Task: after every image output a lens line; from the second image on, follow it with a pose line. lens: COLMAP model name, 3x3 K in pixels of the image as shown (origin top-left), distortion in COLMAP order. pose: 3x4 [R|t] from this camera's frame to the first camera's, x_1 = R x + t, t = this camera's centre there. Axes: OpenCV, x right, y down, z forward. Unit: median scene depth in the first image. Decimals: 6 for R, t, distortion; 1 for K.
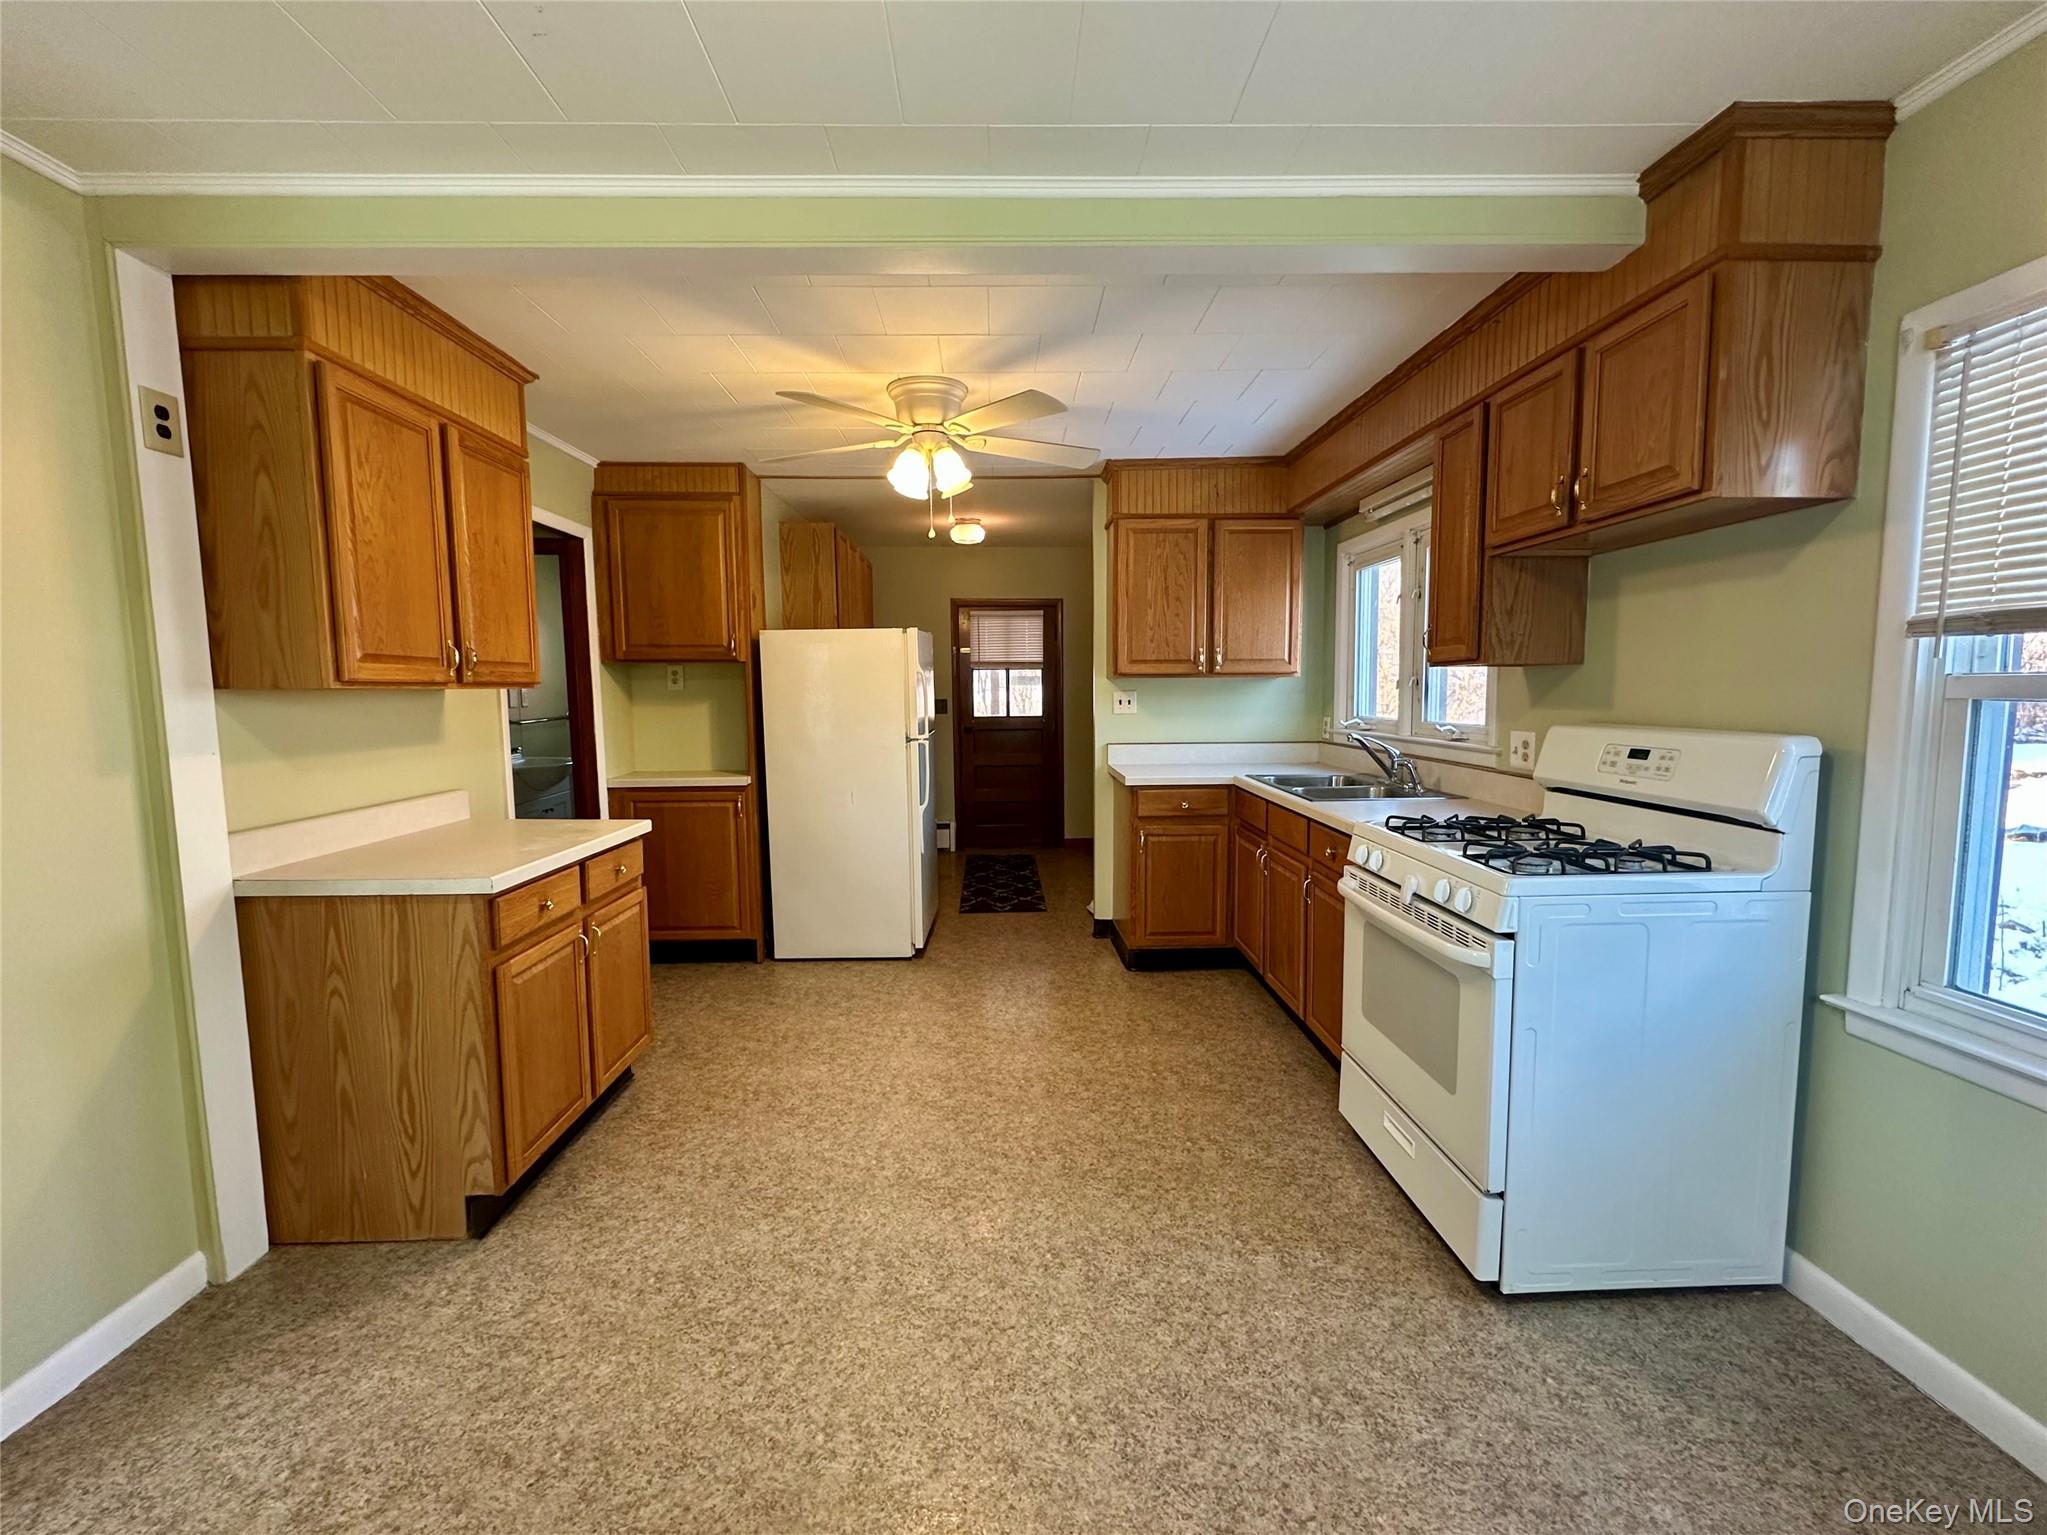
lens RADIAL K [[832.2, 0, 1012.7], [0, 832.2, 769.8], [0, 0, 1]] dist [-0.002244, -0.000193]
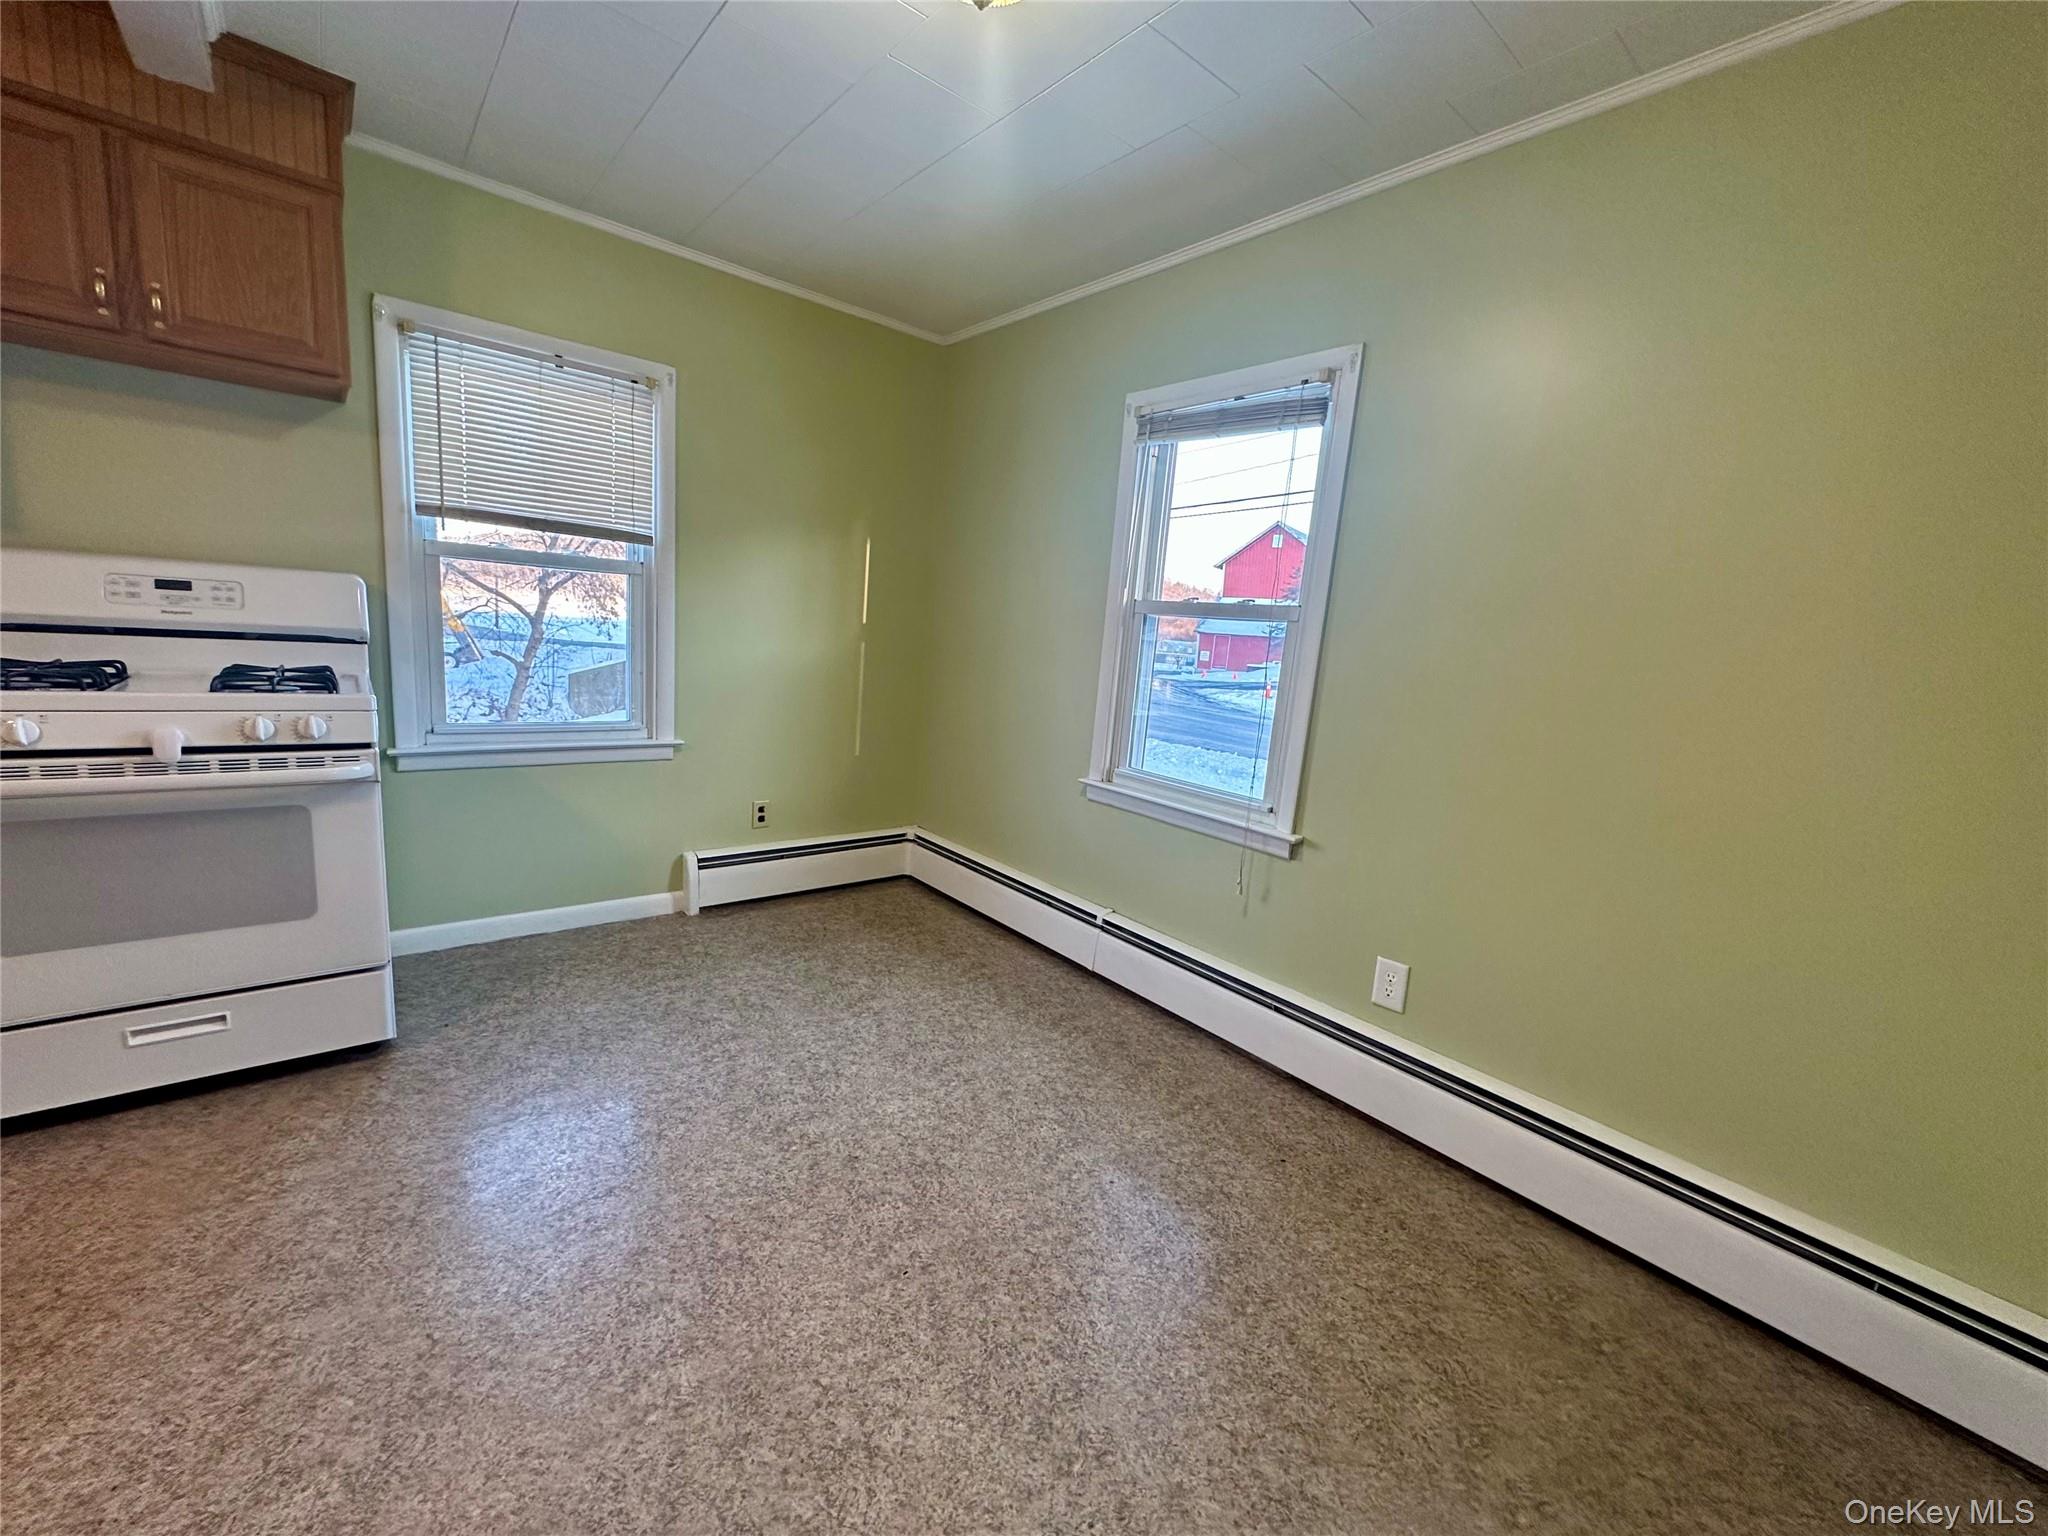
lens RADIAL K [[832.6, 0, 1022.8], [0, 832.6, 765.3], [0, 0, 1]] dist [-0.002244, -0.000193]
pose [[-0.614638, -0.160942, 0.772216, -0.899244], [0.006856, 0.977837, 0.209253, -0.010413], [-0.788780, 0.133910, -0.599913, 1.004624]]
